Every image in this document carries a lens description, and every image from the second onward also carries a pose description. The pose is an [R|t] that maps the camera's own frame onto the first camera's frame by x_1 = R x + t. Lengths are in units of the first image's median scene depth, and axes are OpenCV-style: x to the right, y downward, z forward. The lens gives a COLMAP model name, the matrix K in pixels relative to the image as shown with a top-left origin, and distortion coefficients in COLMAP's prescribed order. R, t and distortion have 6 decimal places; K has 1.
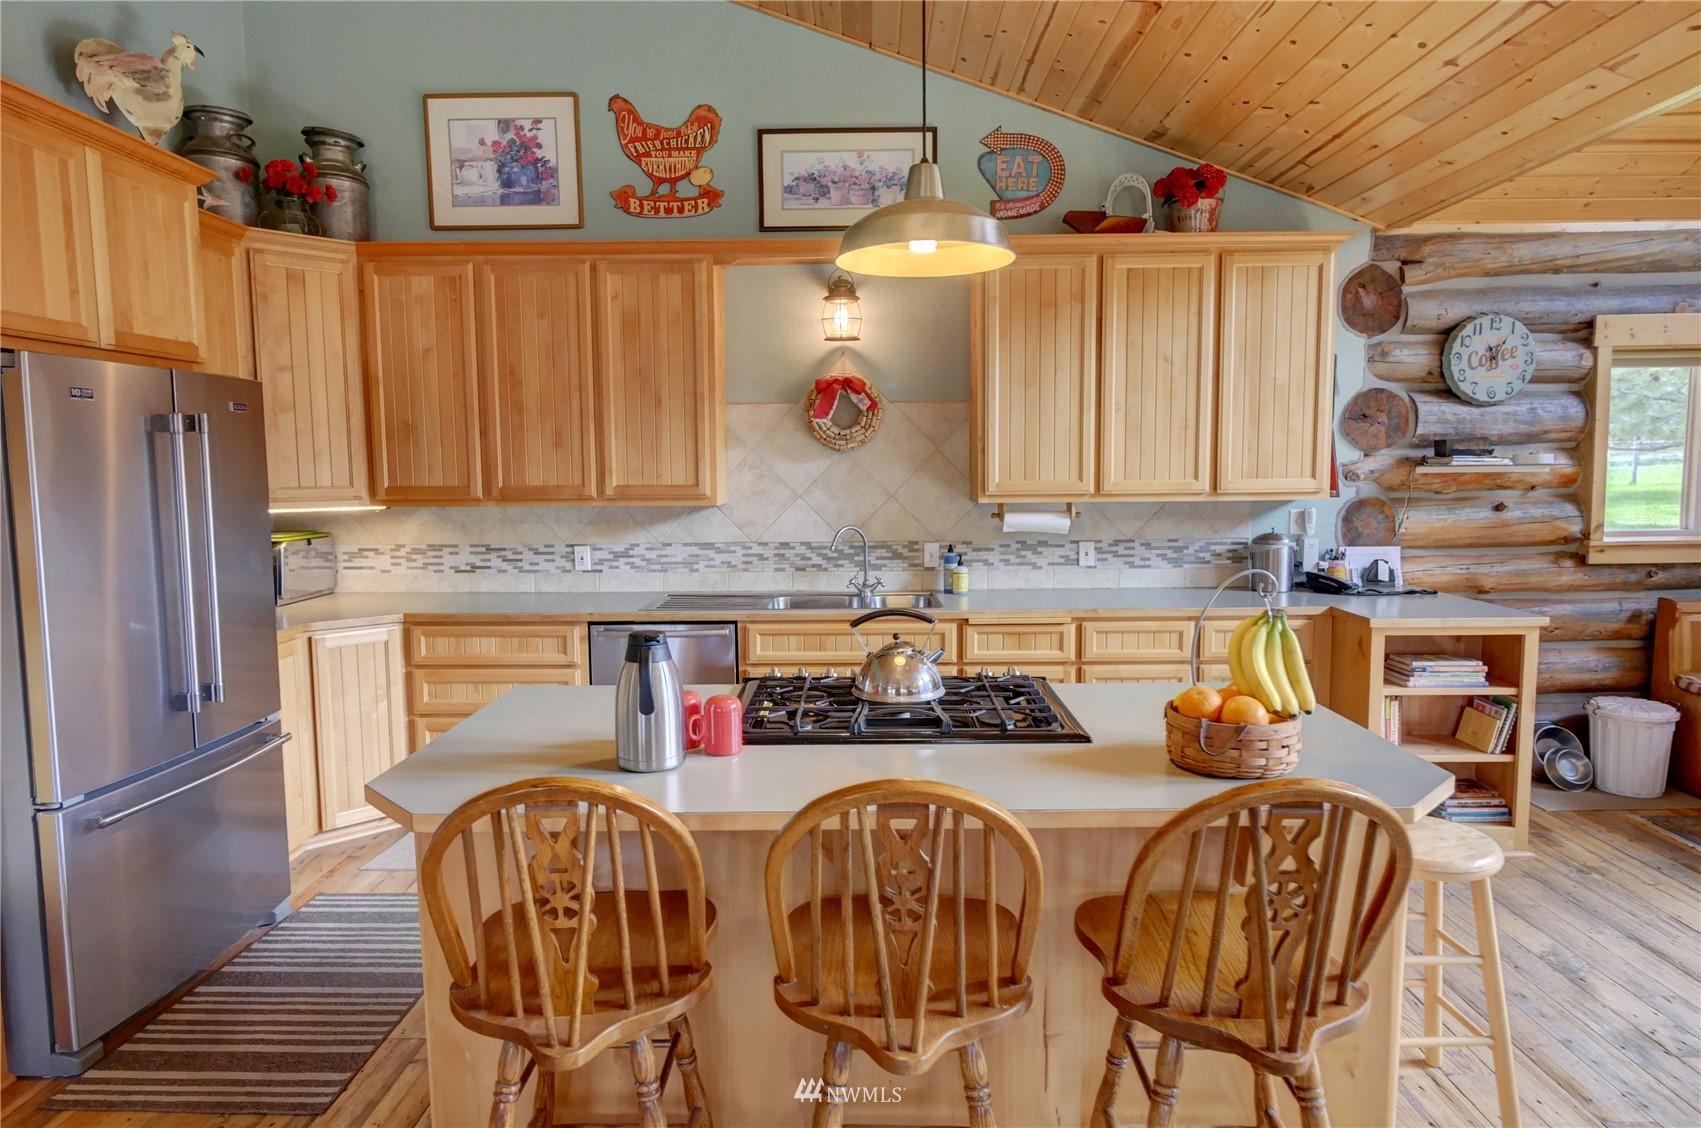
lens RADIAL K [[999.3, 0, 857.9], [0, 999.3, 557.0], [0, 0, 1]] dist [-0.004053, 0.002474]
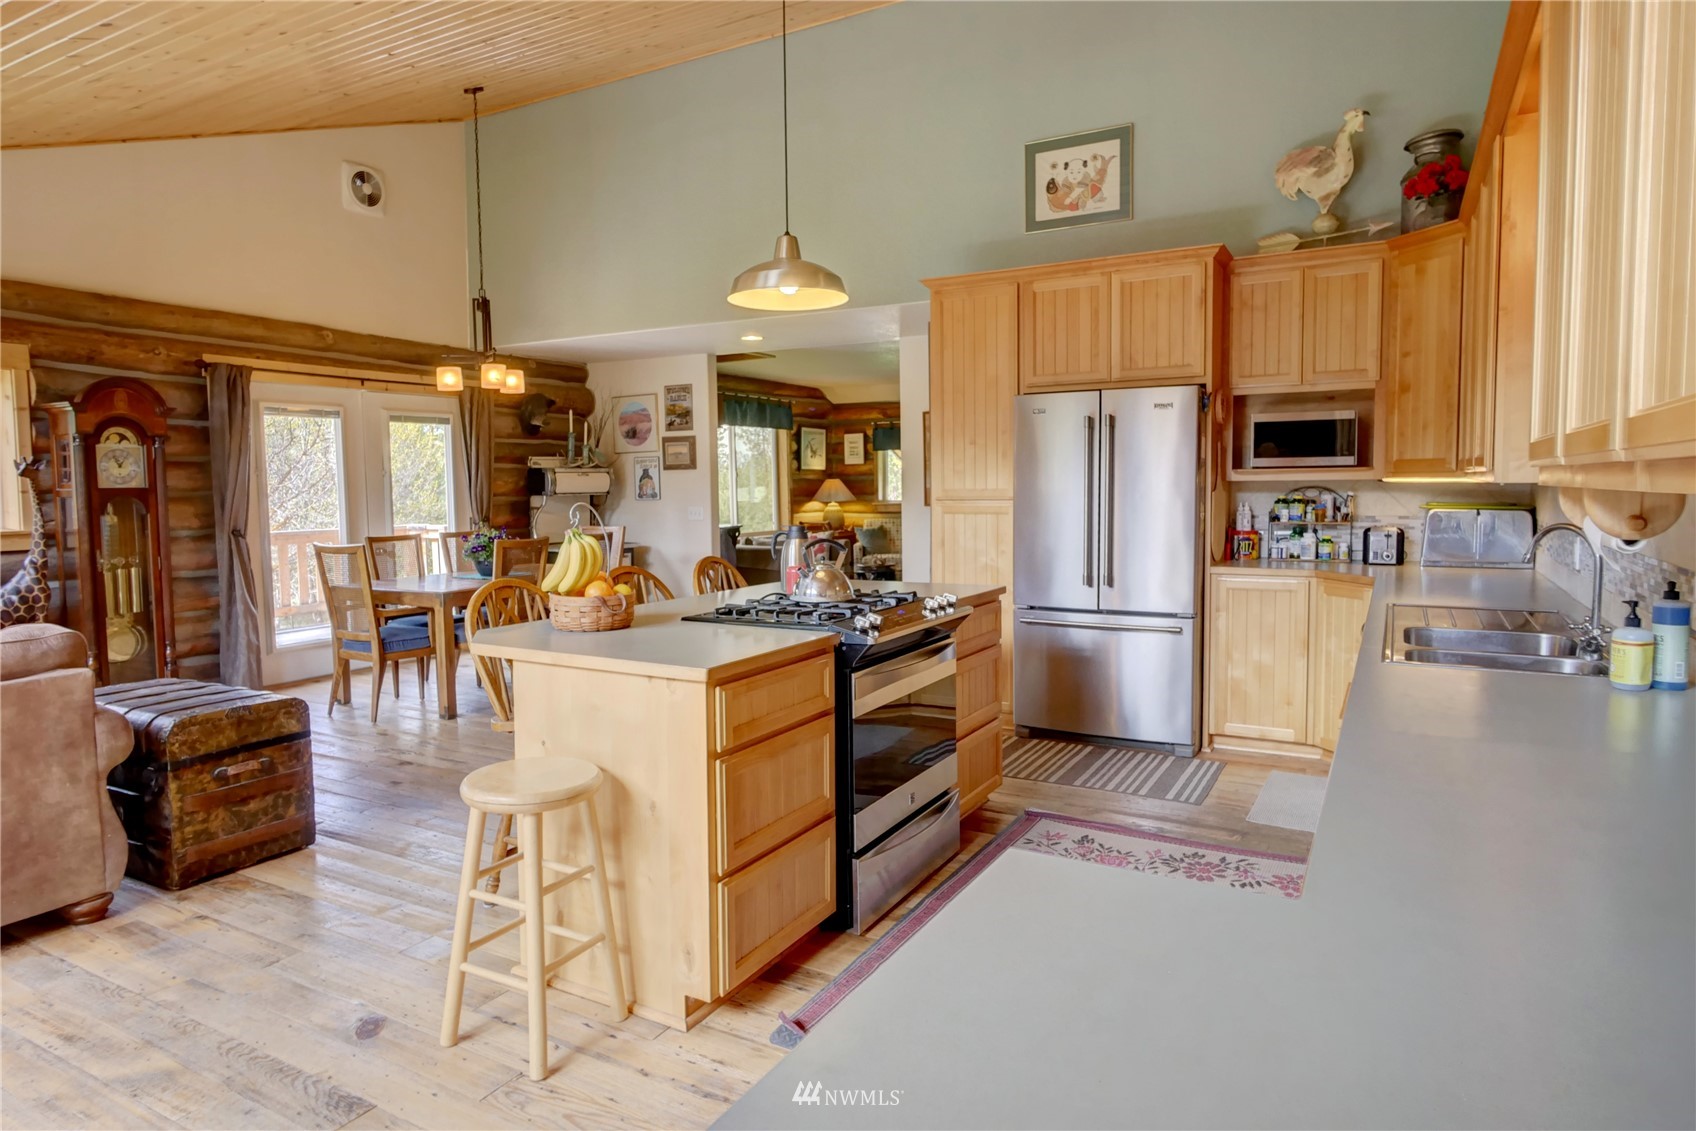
lens RADIAL K [[996.4, 0, 842.2], [0, 996.4, 556.3], [0, 0, 1]] dist [-0.004053, 0.002474]
pose [[-0.477676, 0.078354, -0.875035, 0.664048], [-0.066103, 0.989986, 0.124732, -0.055255], [0.876046, 0.117424, -0.467713, 0.892386]]
